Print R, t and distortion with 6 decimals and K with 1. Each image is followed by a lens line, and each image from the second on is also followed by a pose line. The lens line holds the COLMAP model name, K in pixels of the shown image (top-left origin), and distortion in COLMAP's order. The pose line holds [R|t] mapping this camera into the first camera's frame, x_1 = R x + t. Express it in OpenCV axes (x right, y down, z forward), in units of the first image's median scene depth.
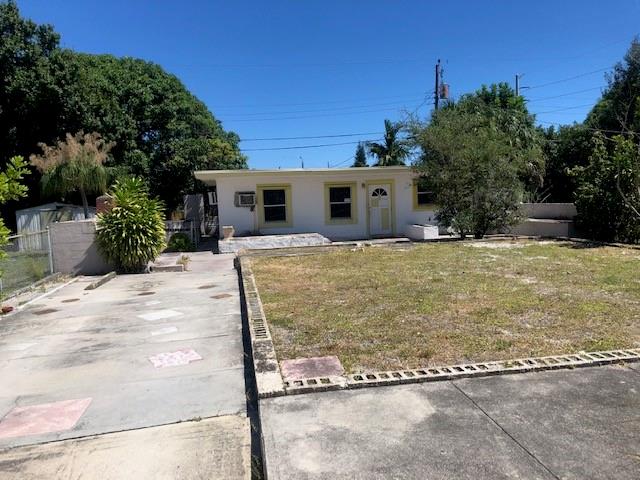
lens RADIAL K [[517.9, 0, 326.8], [0, 517.9, 240.9], [0, 0, 1]] dist [0.103994, -0.084209]
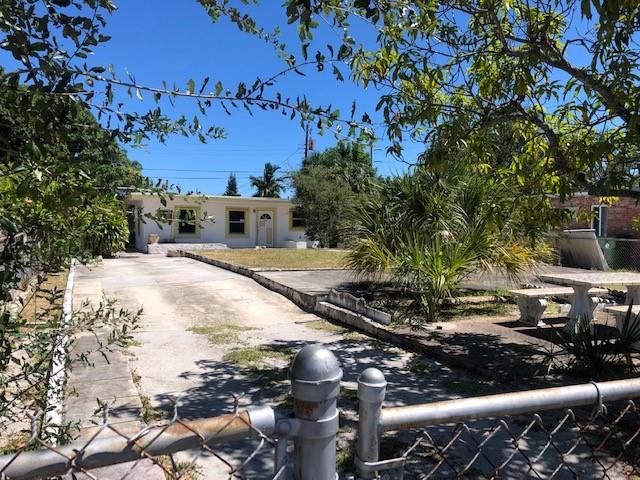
lens RADIAL K [[517.9, 0, 326.8], [0, 517.9, 240.9], [0, 0, 1]] dist [0.103994, -0.084209]
pose [[0.966385, 0.042519, 0.253560, -0.089509], [-0.027578, 0.997683, -0.062193, 0.053485], [-0.255616, 0.053110, 0.965318, -0.376302]]
